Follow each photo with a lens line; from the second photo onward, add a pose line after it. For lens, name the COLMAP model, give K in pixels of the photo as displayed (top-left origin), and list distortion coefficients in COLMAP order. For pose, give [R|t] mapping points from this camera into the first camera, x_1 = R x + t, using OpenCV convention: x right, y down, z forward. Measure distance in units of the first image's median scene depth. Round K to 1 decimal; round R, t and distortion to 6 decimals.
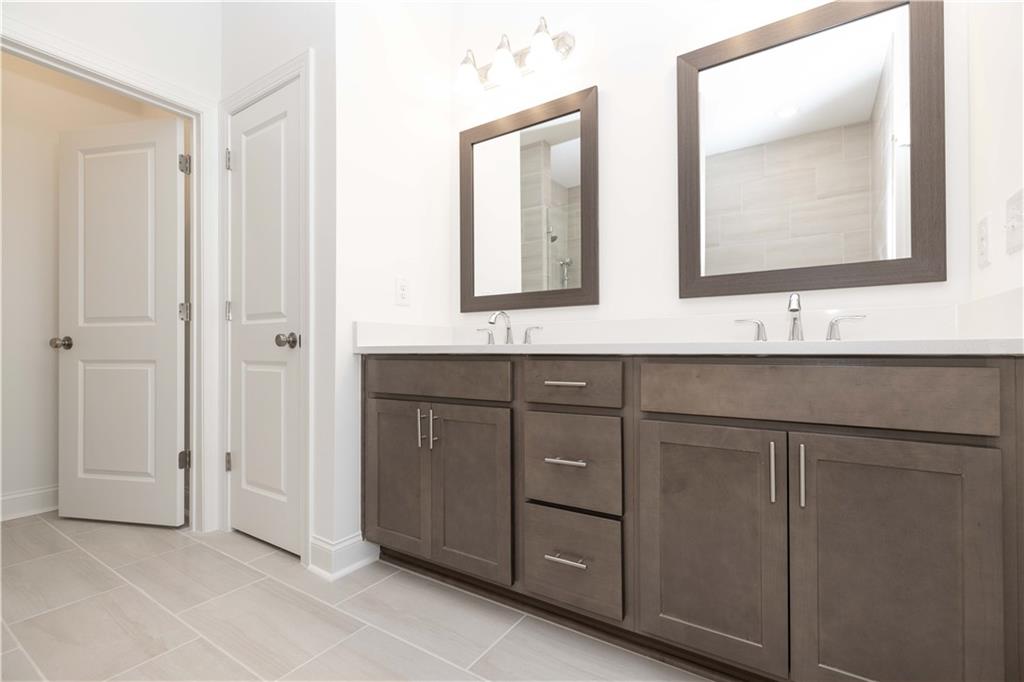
lens RADIAL K [[450.8, 0, 514.2], [0, 450.8, 347.4], [0, 0, 1]] dist [0.002856, -0.000149]
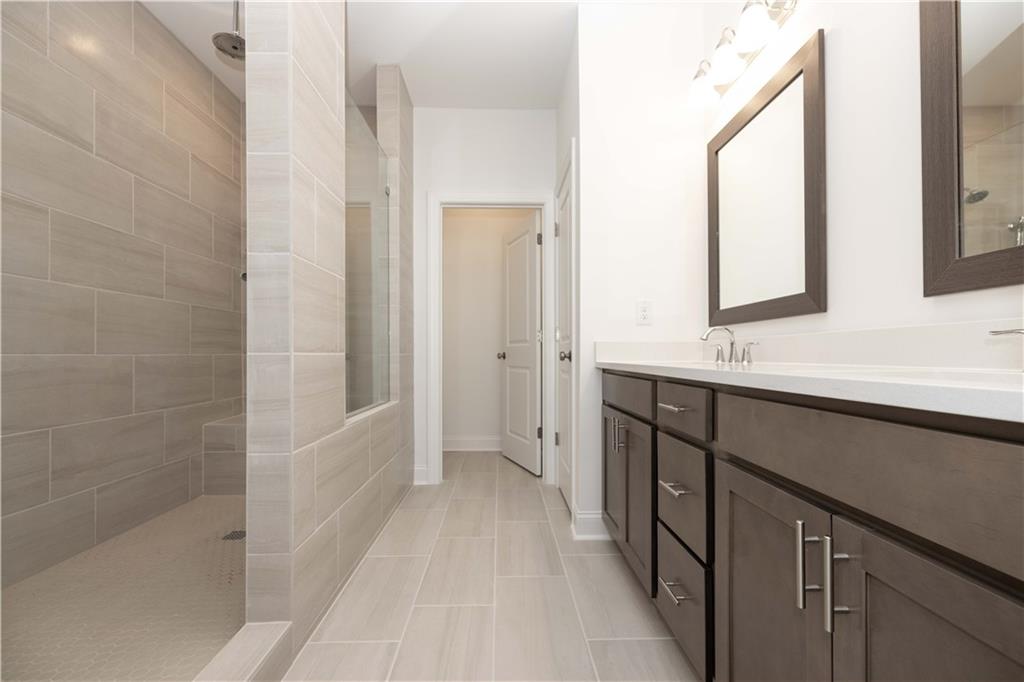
lens RADIAL K [[450.8, 0, 533.2], [0, 450.8, 349.3], [0, 0, 1]] dist [0.002856, -0.000149]
pose [[0.538138, -0.004220, -0.842846, 0.547670], [0.004735, 0.999987, -0.001983, -0.031343], [0.842843, -0.002924, 0.538151, 0.163118]]
